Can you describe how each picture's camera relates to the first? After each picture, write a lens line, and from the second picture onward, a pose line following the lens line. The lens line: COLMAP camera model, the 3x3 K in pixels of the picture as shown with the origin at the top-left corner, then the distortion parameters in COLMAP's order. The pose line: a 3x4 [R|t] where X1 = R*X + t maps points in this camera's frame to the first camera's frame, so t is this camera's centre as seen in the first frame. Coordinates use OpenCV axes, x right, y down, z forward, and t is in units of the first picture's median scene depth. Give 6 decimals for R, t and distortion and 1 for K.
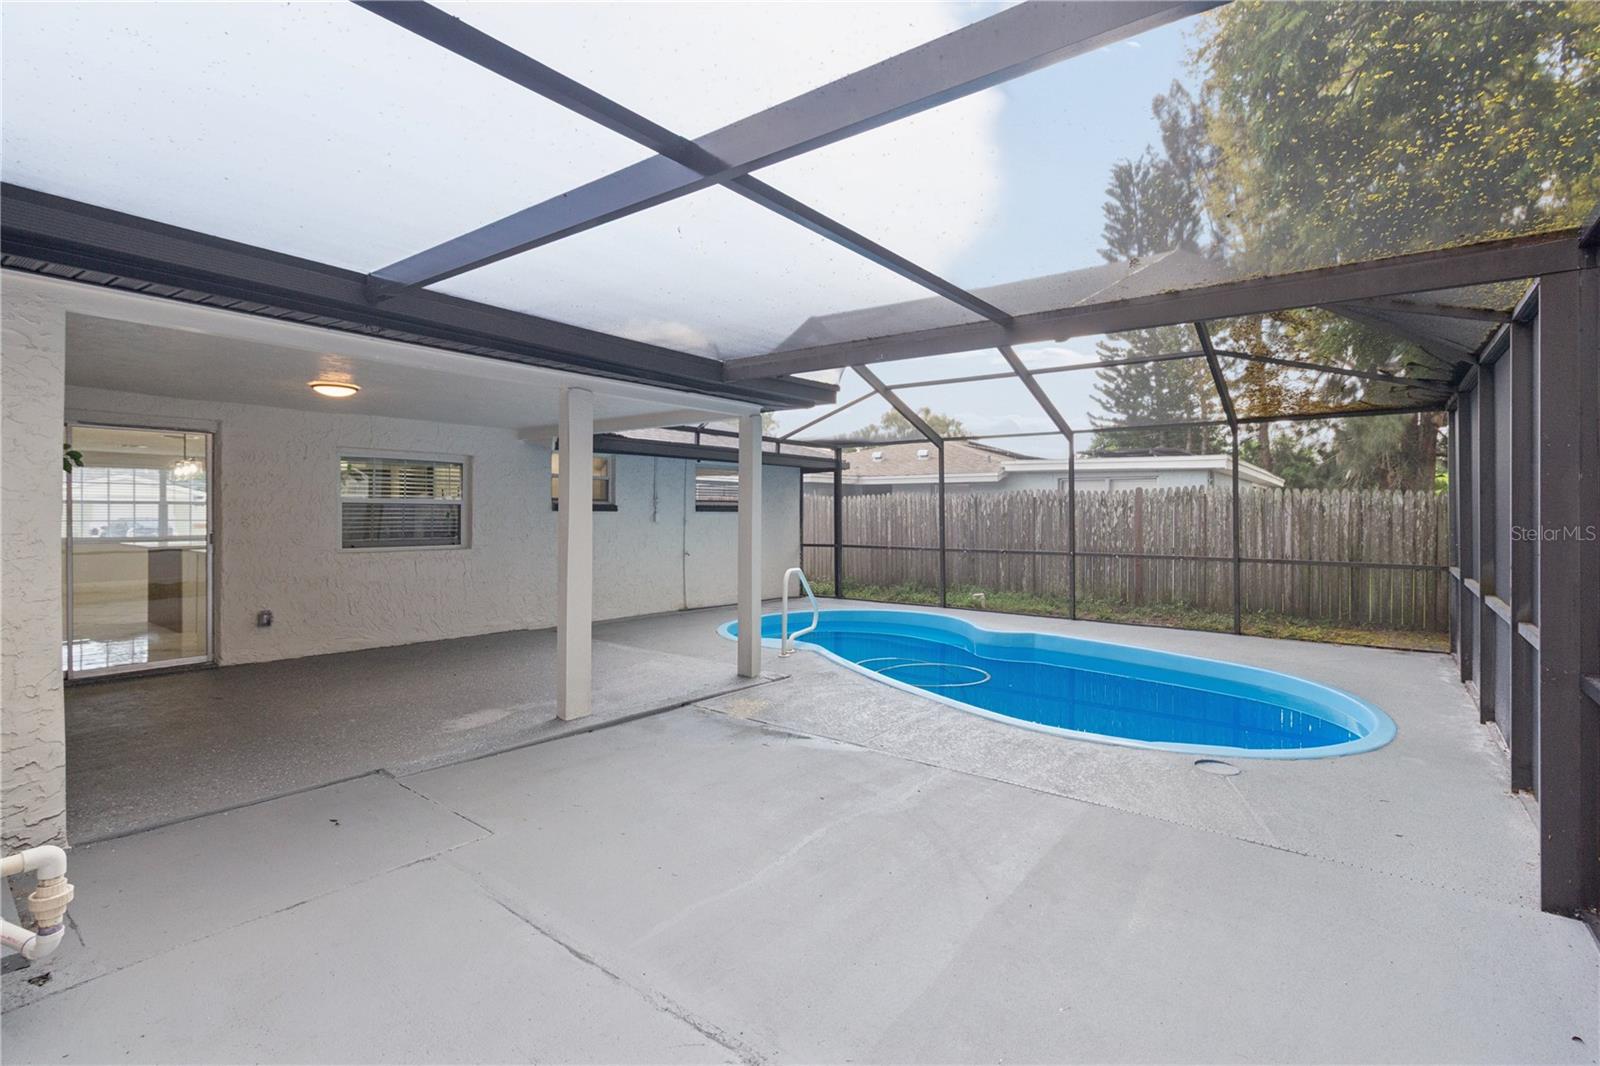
lens RADIAL K [[740.2, 0, 801.9], [0, 740.2, 520.0], [0, 0, 1]] dist [0.001244, -0.000804]
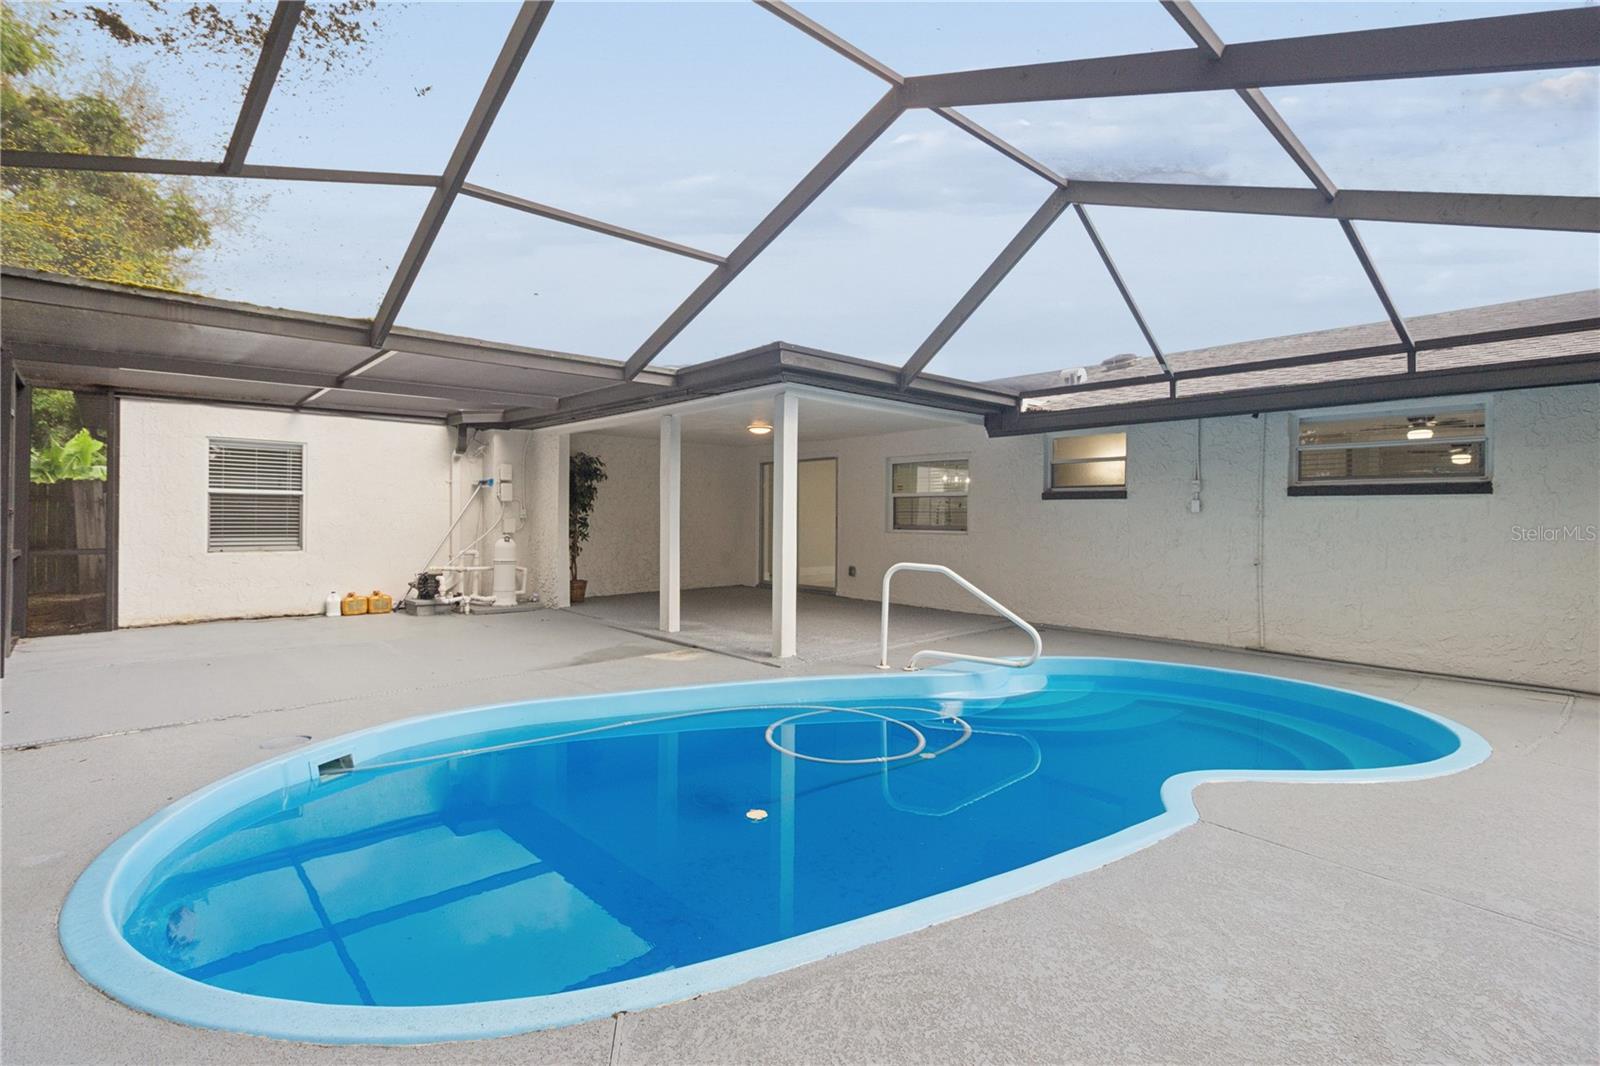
lens RADIAL K [[740.2, 0, 798.0], [0, 740.2, 522.9], [0, 0, 1]] dist [0.001244, -0.000804]
pose [[-0.150198, 0.017029, -0.988509, 0.579034], [-0.007766, 0.999800, 0.018404, 0.002716], [0.988626, 0.010441, -0.150035, 0.762924]]
